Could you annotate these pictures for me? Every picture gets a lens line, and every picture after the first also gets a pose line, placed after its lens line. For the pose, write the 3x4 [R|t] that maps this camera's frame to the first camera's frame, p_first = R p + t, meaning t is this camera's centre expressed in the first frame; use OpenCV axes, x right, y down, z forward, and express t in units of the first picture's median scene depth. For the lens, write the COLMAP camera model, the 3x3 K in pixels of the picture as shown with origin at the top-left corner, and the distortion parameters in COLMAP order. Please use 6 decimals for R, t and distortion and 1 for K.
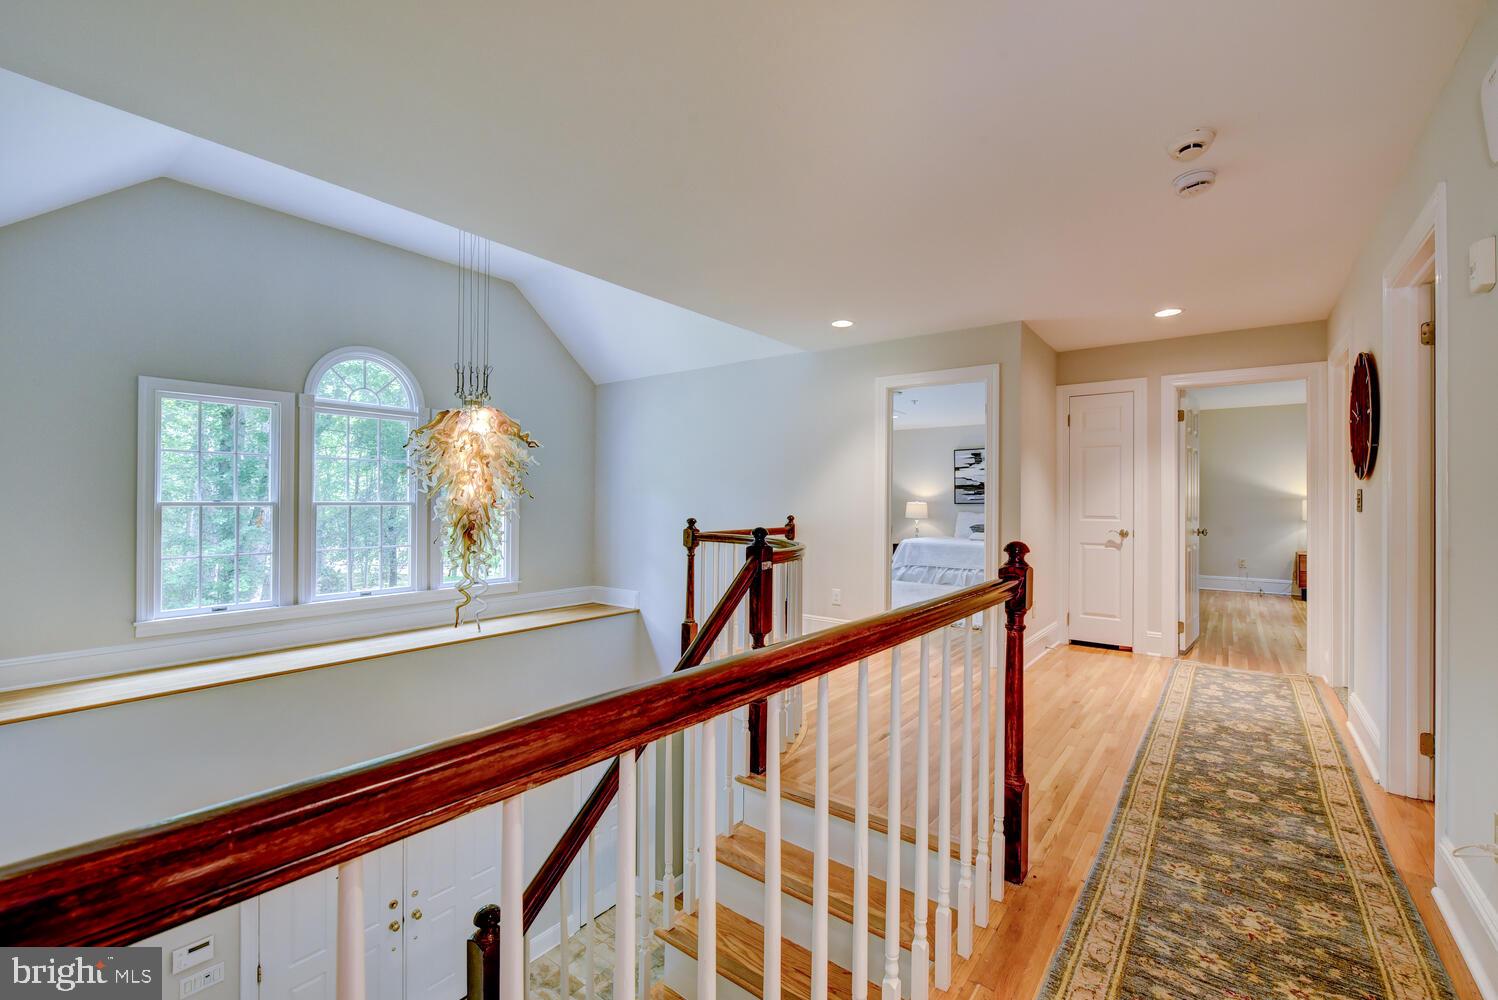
lens RADIAL K [[631.5, 0, 742.5], [0, 631.5, 497.2], [0, 0, 1]] dist [-0.001432, -0.000625]
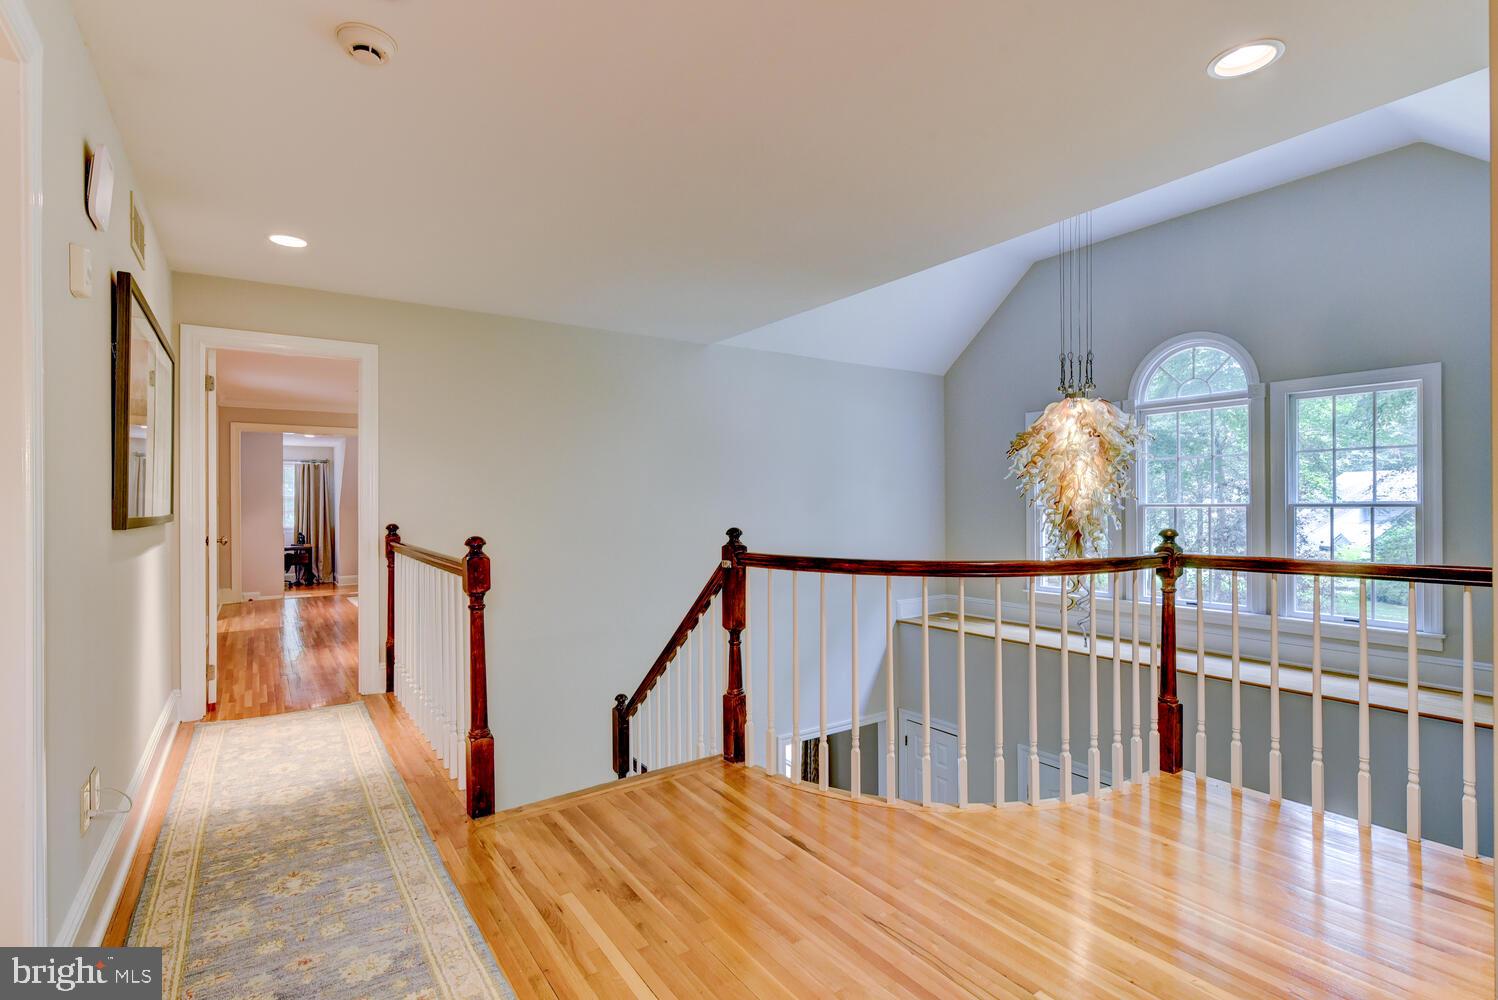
lens RADIAL K [[717.6, 0, 762.4], [0, 717.6, 502.7], [0, 0, 1]] dist [0.011204, 0.000637]
pose [[-0.290173, -0.002686, -0.956970, 0.719747], [0.009551, 0.999938, -0.005703, 0.008739], [0.956927, -0.010795, -0.290129, 0.870917]]
